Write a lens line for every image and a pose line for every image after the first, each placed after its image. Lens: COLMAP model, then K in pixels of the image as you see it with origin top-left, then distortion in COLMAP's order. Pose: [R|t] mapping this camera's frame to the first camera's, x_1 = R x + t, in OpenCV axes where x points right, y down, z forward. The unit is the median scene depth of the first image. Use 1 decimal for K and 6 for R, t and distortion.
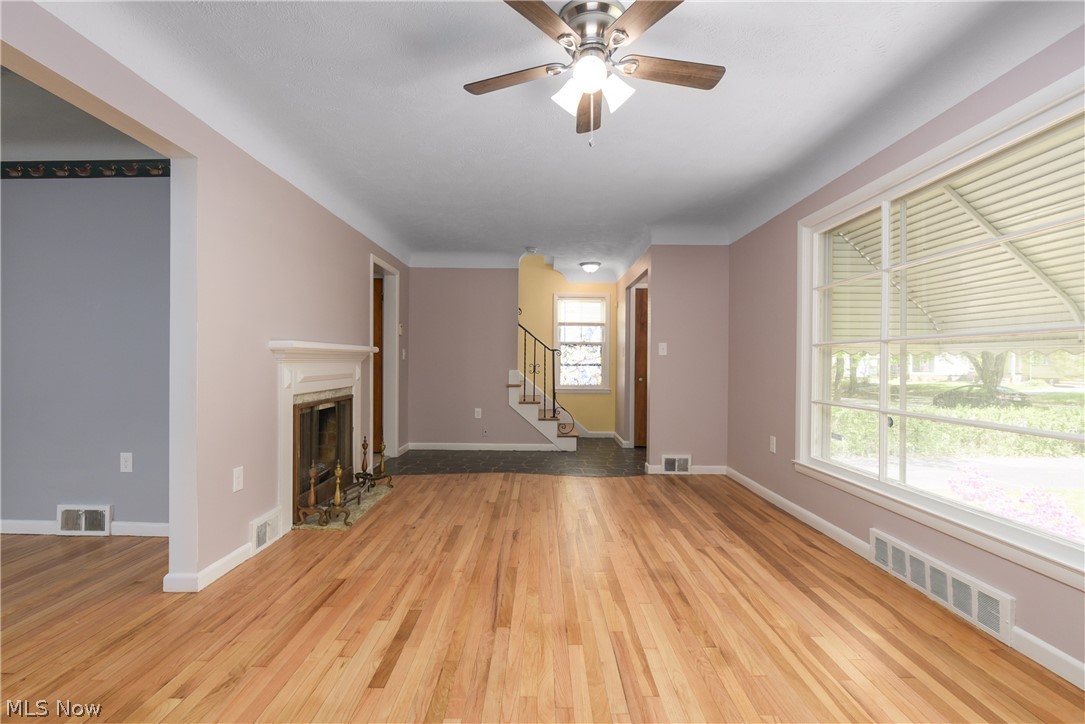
lens RADIAL K [[489.5, 0, 539.7], [0, 489.5, 364.7], [0, 0, 1]] dist [-0.004160, -0.000342]
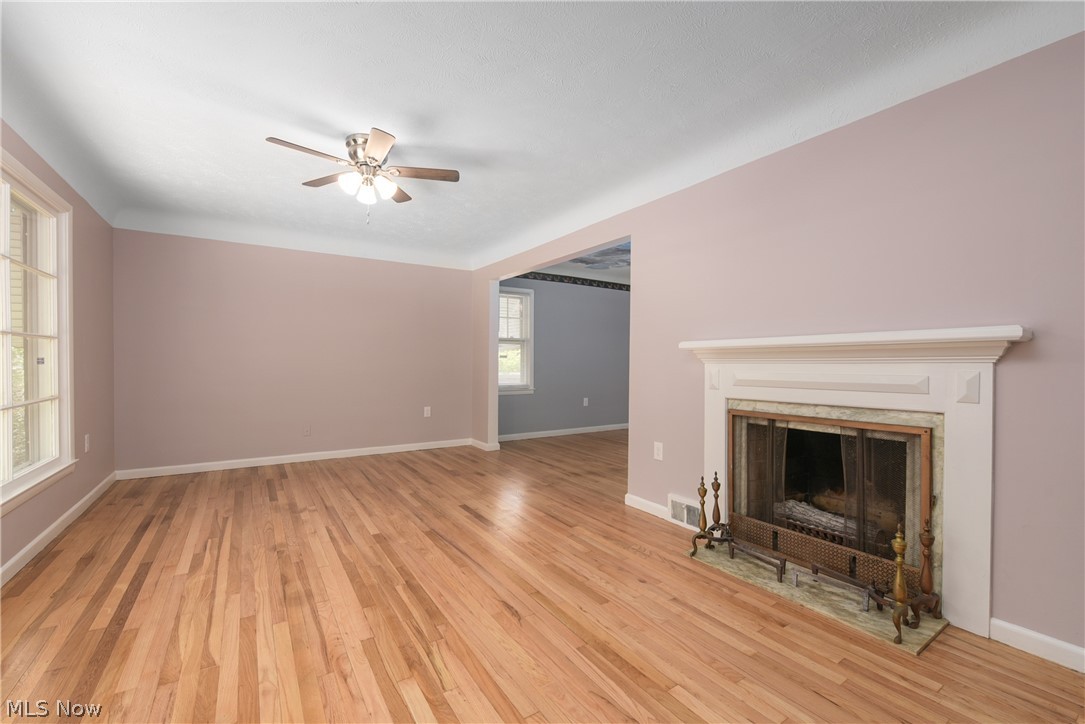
lens RADIAL K [[450.5, 0, 534.7], [0, 450.5, 364.5], [0, 0, 1]] dist [-0.005178, -0.000987]
pose [[-0.842416, -0.005373, -0.538801, 0.227870], [-0.011069, 0.999912, 0.007334, -0.003084], [0.538714, 0.012142, -0.842401, 1.323300]]
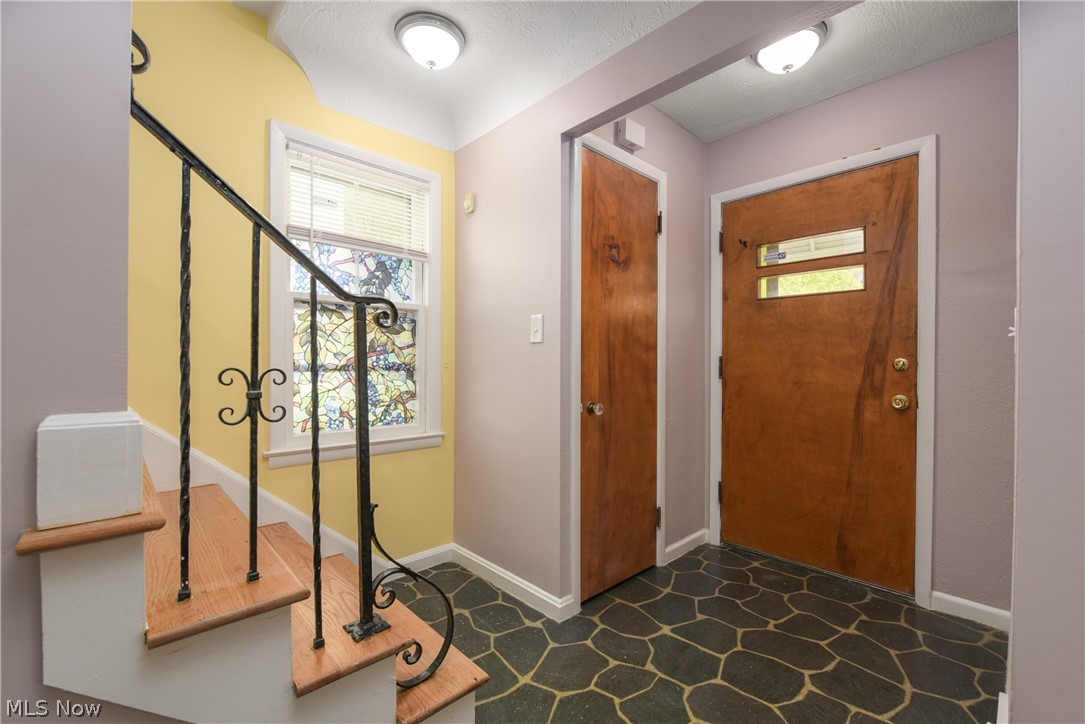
lens RADIAL K [[460.0, 0, 539.3], [0, 460.0, 365.3], [0, 0, 1]] dist [-0.004346, -0.000537]
pose [[0.729882, -0.006238, 0.683545, -0.079911], [0.004301, 0.999980, 0.004534, -0.004663], [-0.683560, -0.000369, 0.729894, 1.339716]]
